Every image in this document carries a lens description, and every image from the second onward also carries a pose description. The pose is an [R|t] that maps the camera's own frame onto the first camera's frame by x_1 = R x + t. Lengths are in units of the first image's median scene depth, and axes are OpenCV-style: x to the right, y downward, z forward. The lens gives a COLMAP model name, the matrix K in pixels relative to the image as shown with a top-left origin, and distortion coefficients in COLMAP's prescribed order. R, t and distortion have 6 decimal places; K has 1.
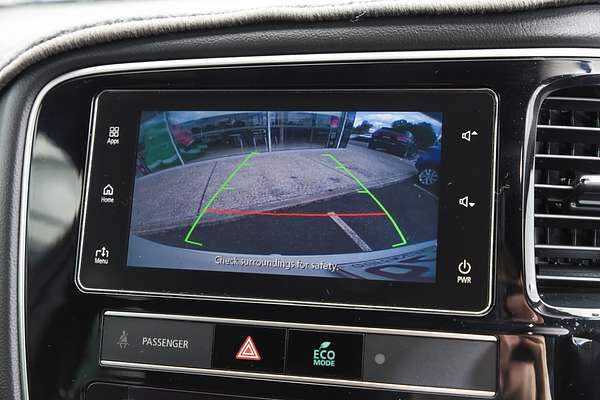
lens RADIAL K [[899.5, 0, 300.6], [0, 899.5, 199.5], [0, 0, 1]] dist [-0.059006, 0.000000]
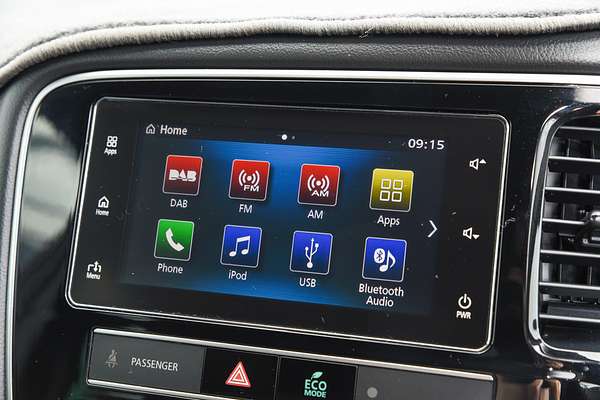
lens RADIAL K [[1284.6, 0, 299.7], [0, 1284.6, 200.3], [0, 0, 1]] dist [-0.028997, 0.000000]
pose [[0.995540, 0.043711, -0.083605, 0.113289], [-0.042654, 0.998986, 0.014393, -0.043198], [0.084149, -0.010763, 0.996395, -0.362512]]
